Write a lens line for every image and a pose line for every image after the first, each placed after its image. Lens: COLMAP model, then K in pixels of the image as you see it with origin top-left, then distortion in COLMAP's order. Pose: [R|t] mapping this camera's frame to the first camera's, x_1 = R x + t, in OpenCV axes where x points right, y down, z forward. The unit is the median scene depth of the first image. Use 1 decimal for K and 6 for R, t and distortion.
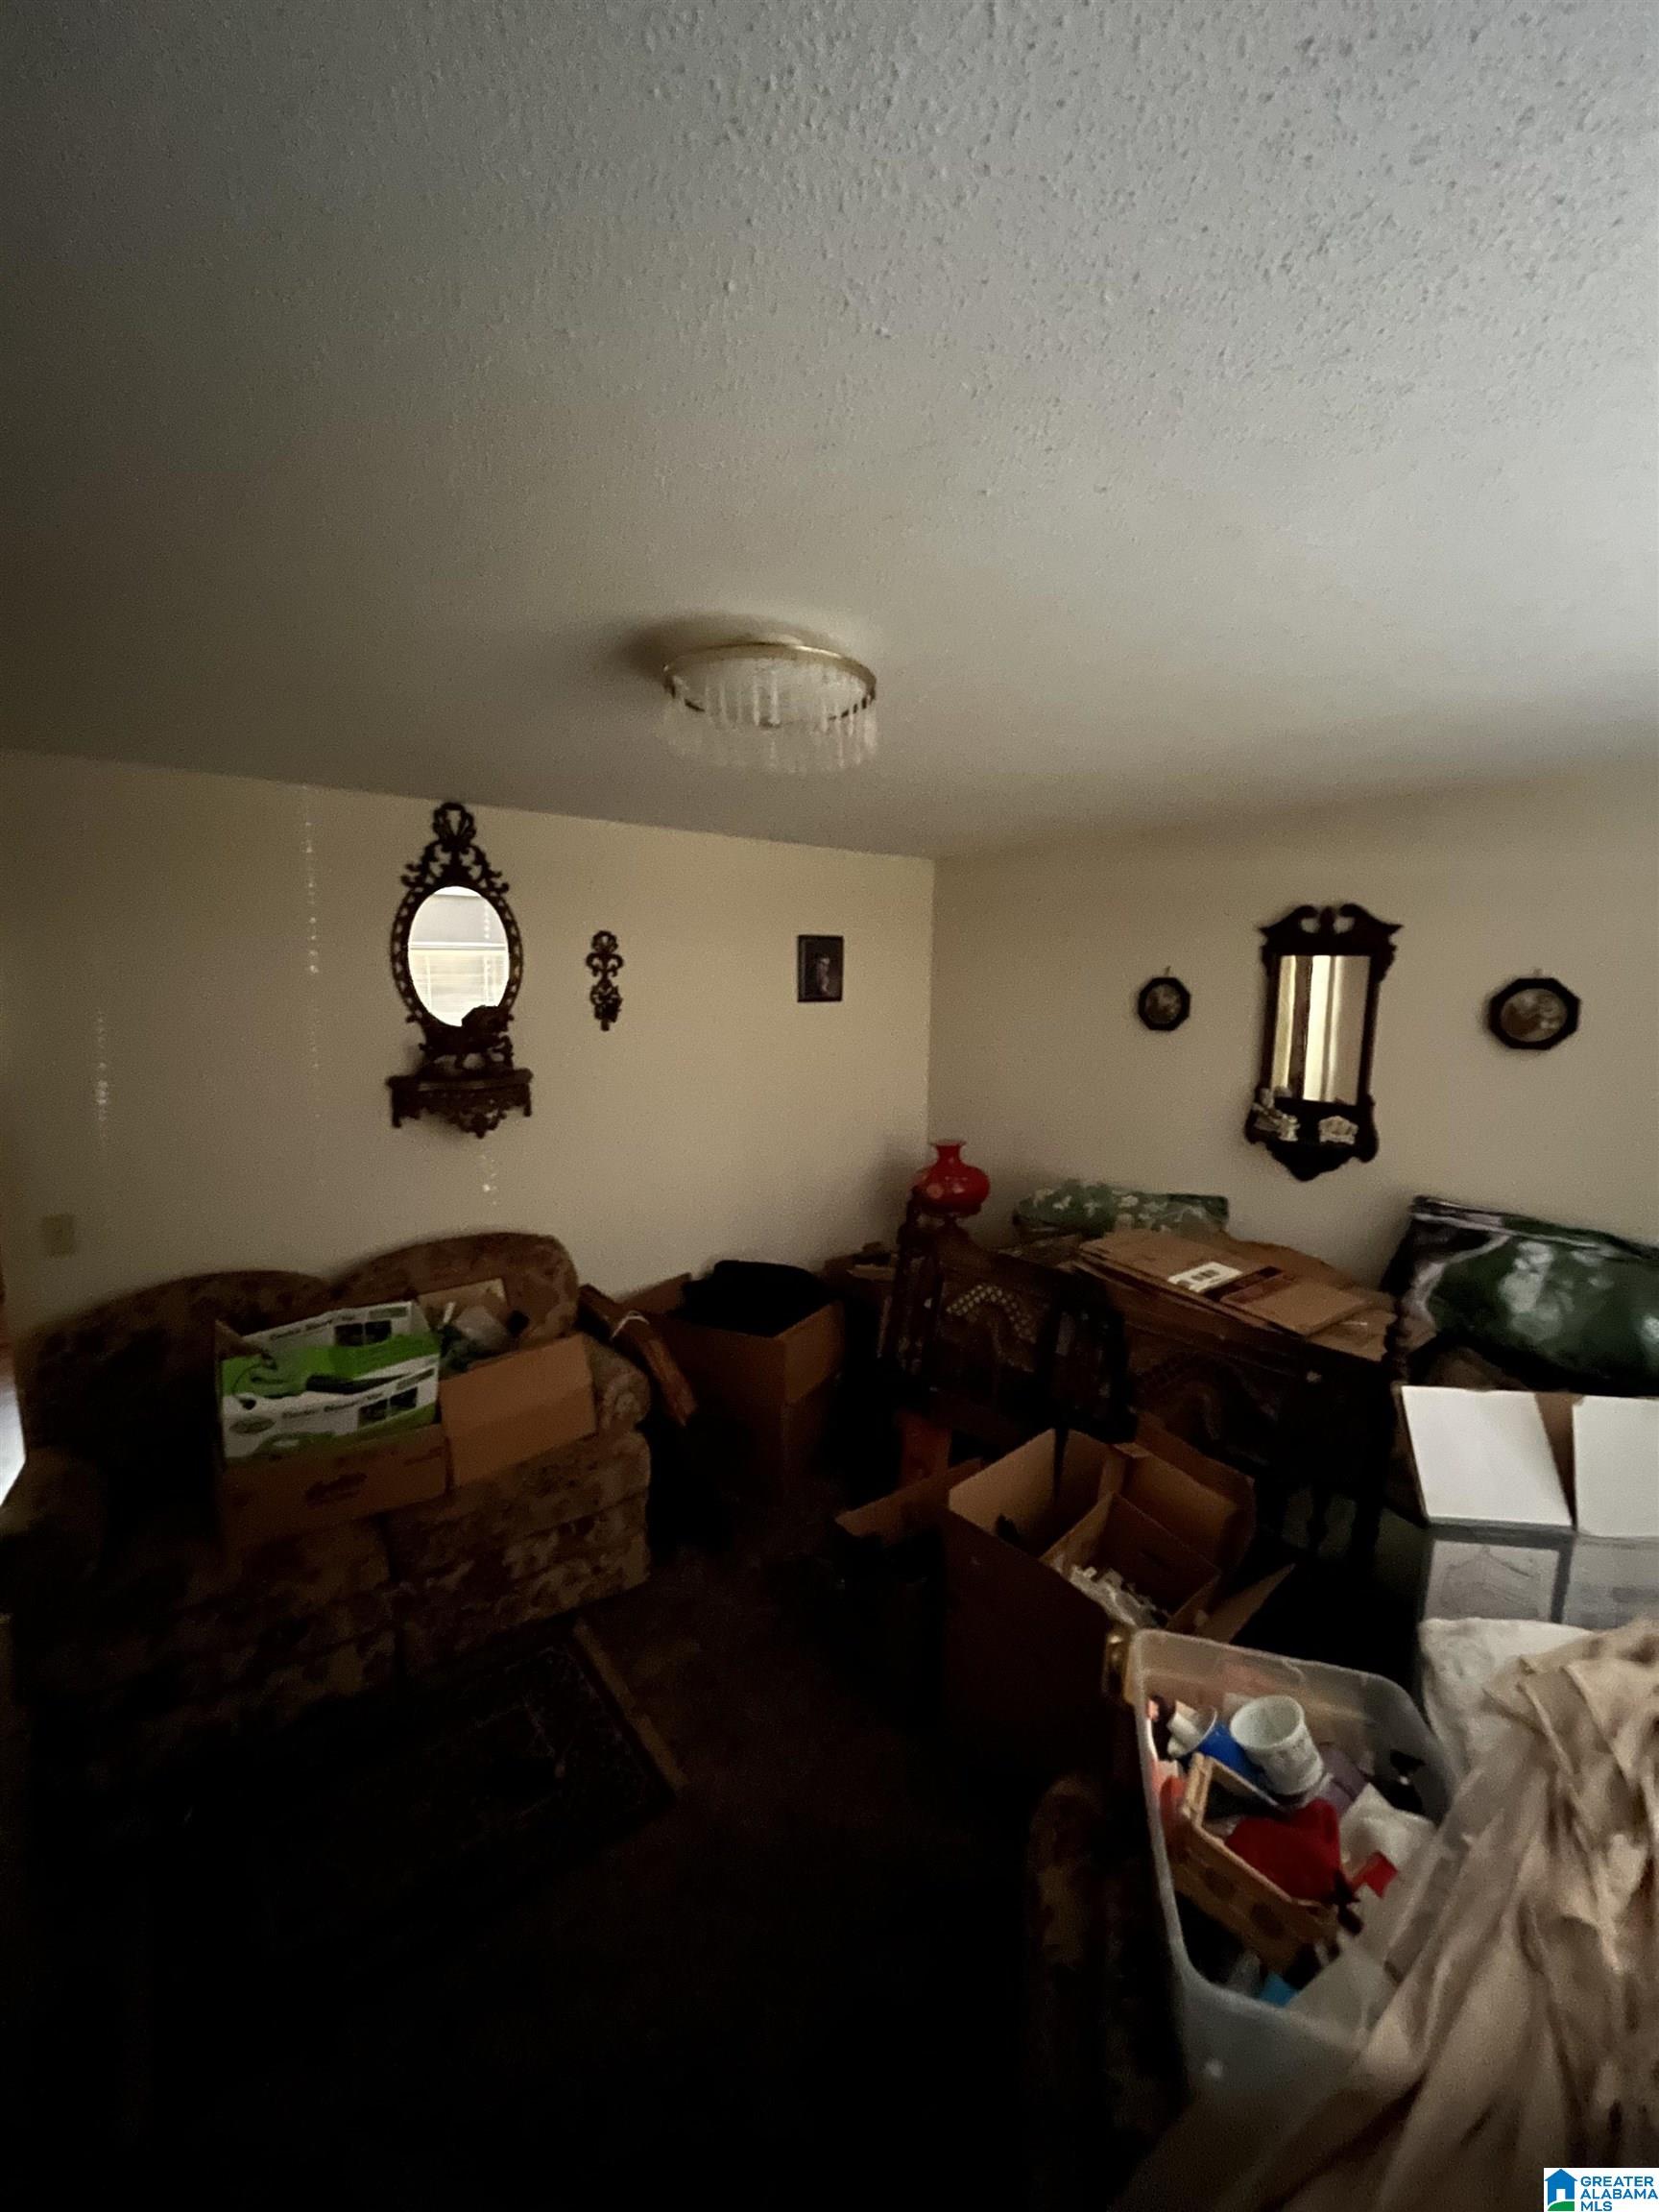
lens RADIAL K [[896.1, 0, 828.6], [0, 896.1, 1100.2], [0, 0, 1]] dist [-0.000108, 0.000004]
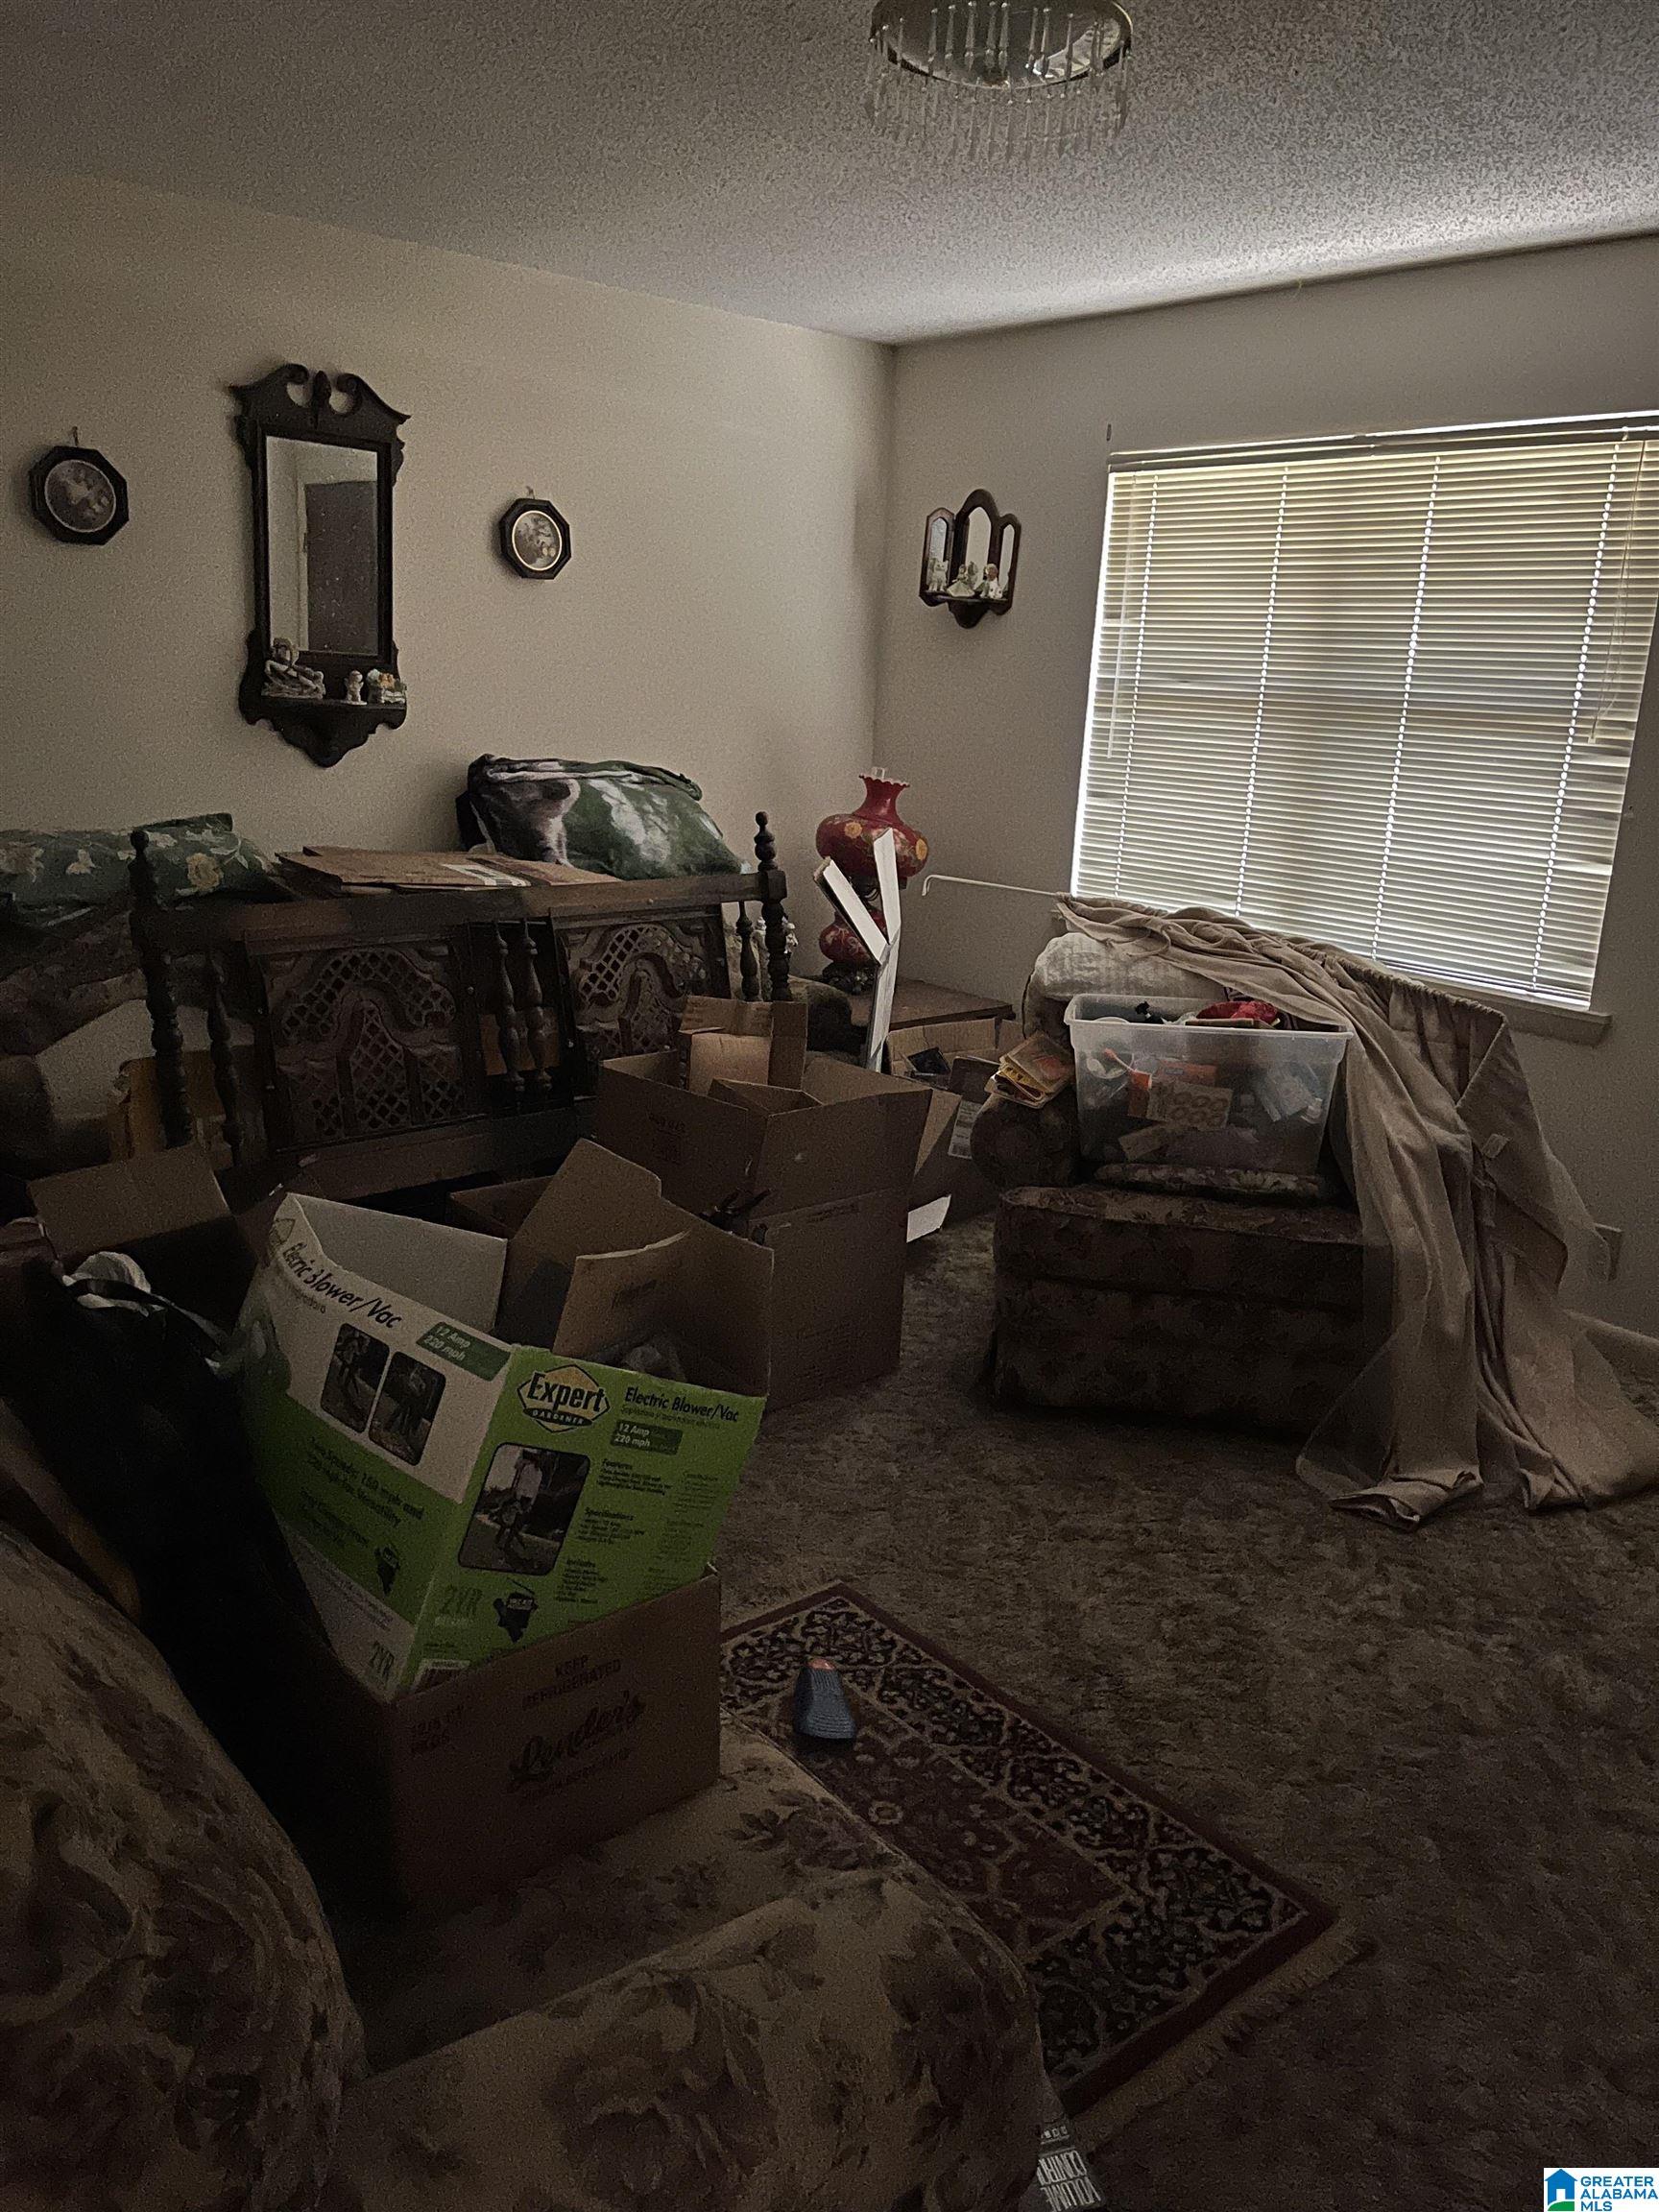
lens RADIAL K [[1668.9, 0, 827.2], [0, 1668.9, 1107.3], [0, 0, 1]] dist [-0.006169, -0.003444]
pose [[-0.032963, -0.273754, 0.961235, -0.918783], [0.075947, 0.958291, 0.275520, 0.013550], [-0.996567, 0.082085, -0.010797, 0.660696]]
